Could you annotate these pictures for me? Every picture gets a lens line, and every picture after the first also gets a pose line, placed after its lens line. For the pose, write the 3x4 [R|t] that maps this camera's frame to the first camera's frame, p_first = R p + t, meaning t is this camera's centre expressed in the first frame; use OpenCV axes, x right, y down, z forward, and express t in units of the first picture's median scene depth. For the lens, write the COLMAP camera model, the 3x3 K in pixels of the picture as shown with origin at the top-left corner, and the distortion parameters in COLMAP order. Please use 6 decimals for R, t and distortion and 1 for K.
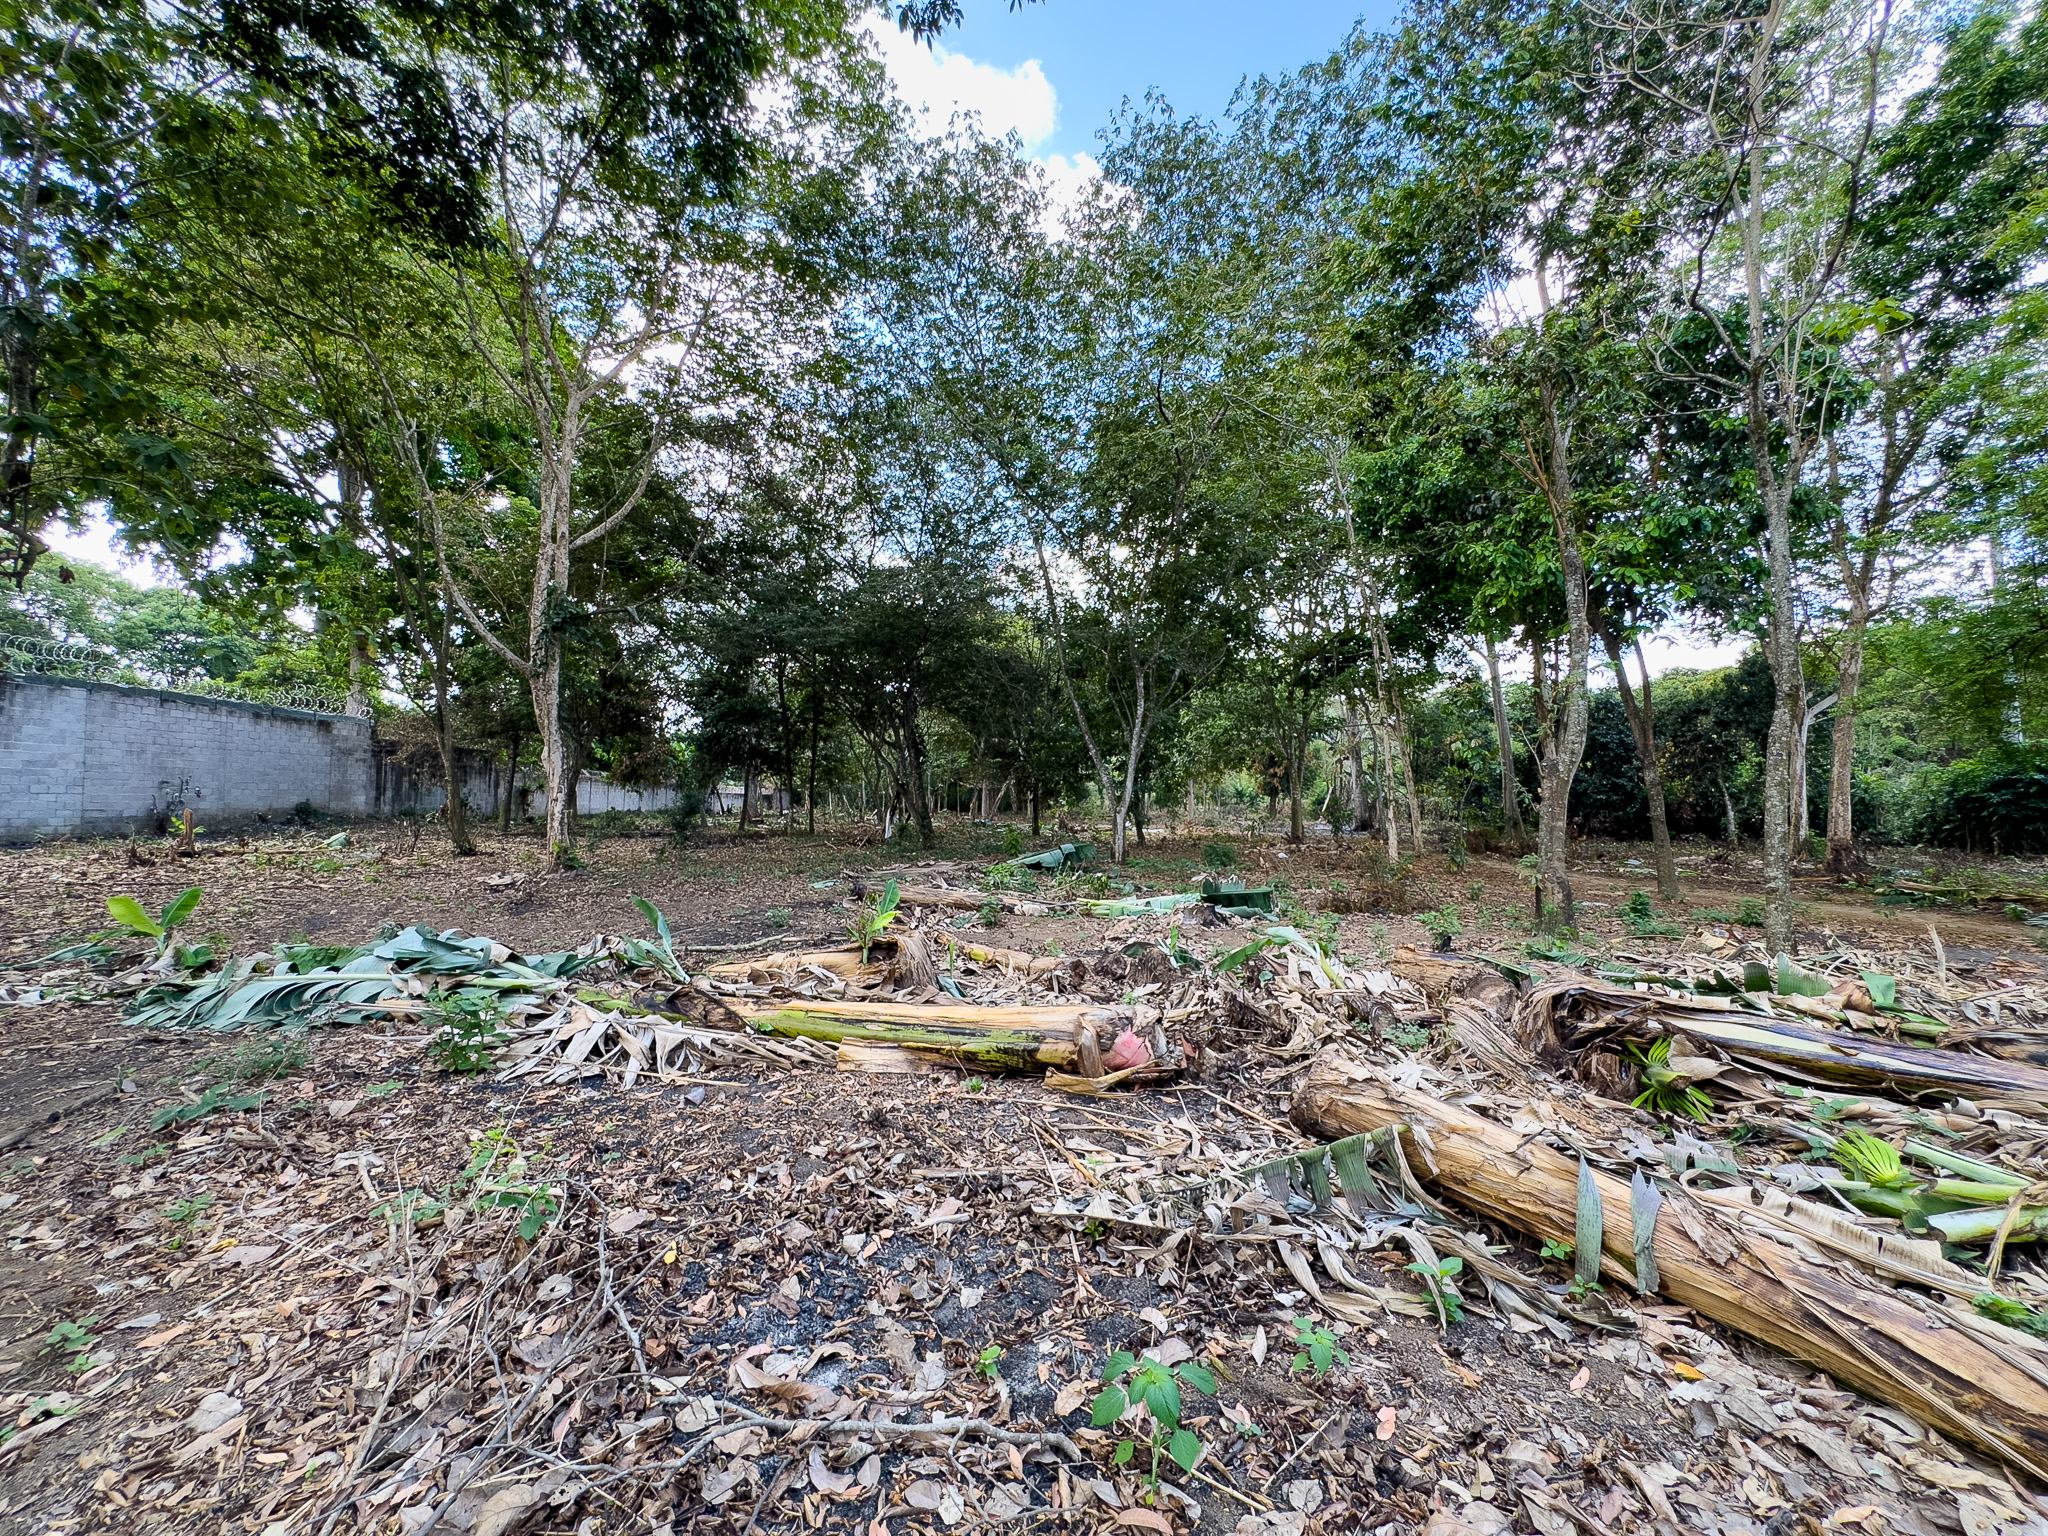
lens RADIAL K [[820.1, 0, 1024.0], [0, 820.1, 768.0], [0, 0, 1]] dist [0.001300, 0.000169]
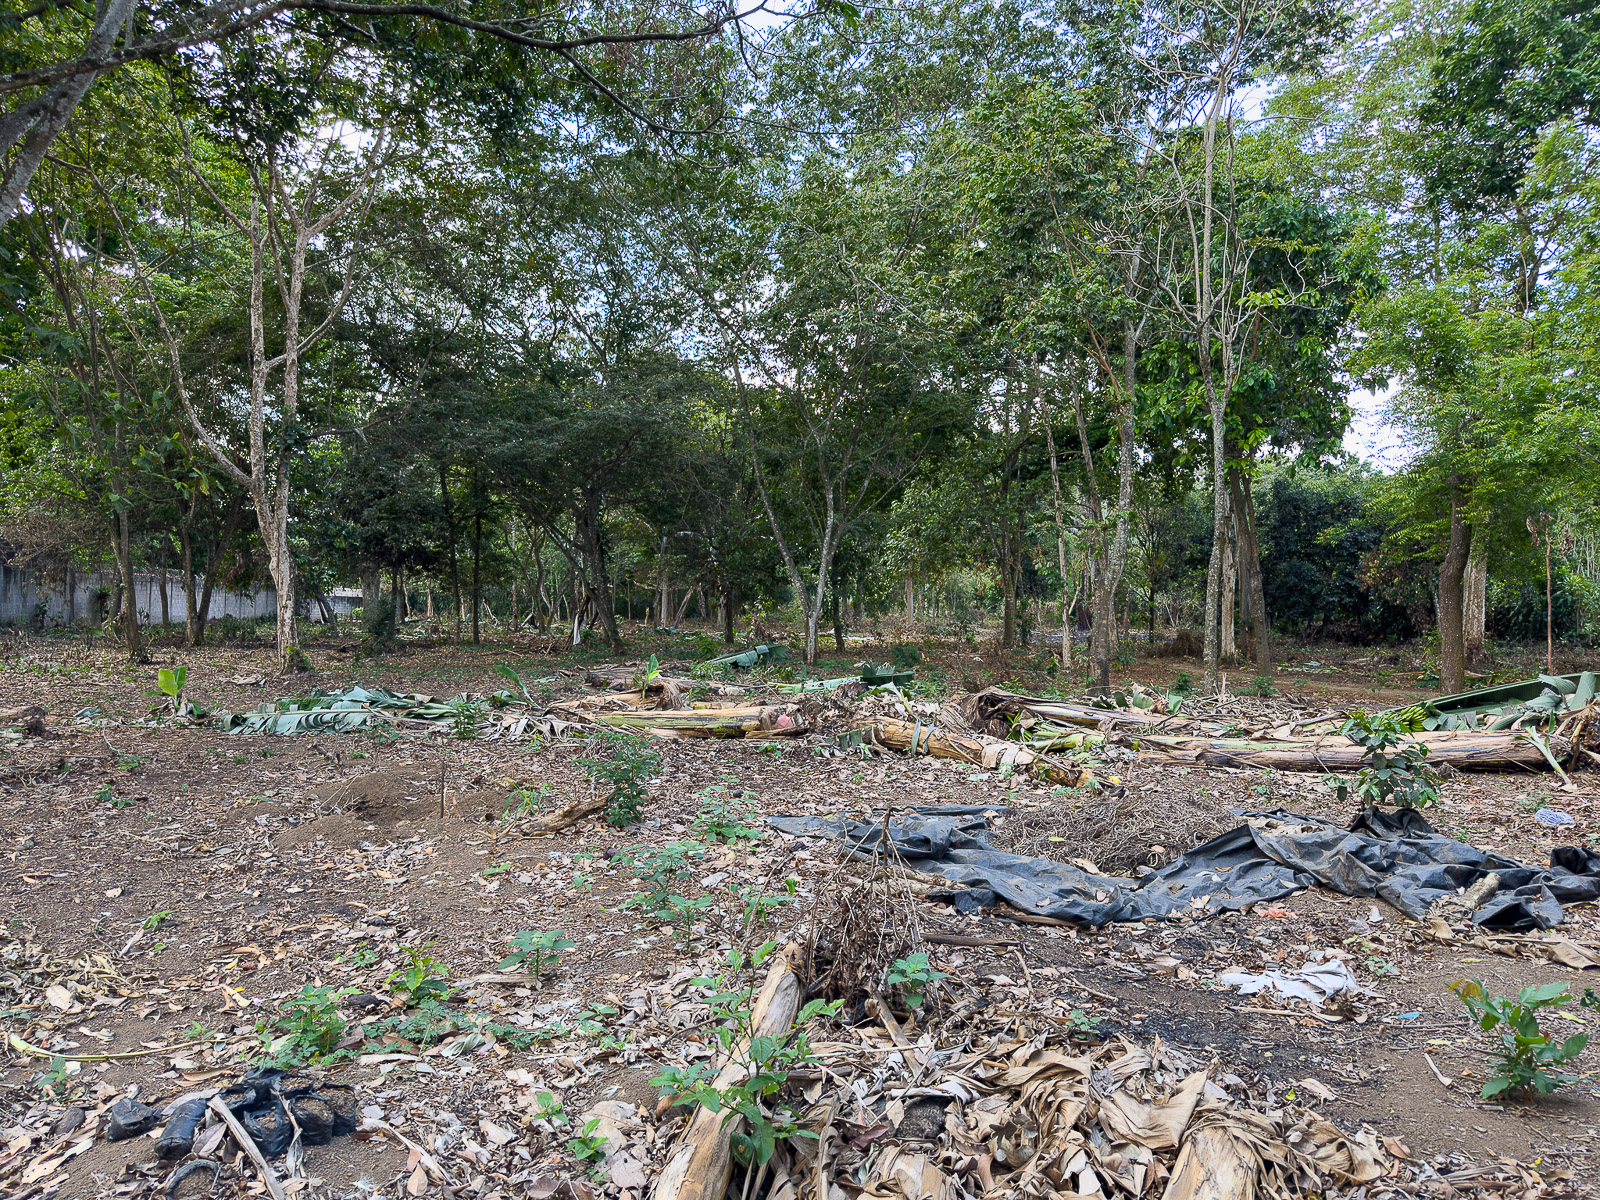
lens RADIAL K [[1115.5, 0, 800.0], [0, 1115.5, 600.0], [0, 0, 1]] dist [0.065438, -0.071350]
pose [[0.996632, -0.002700, 0.081955, -0.016610], [-0.000293, 0.999334, 0.036489, -0.020388], [-0.081999, -0.036390, 0.995968, -0.447439]]
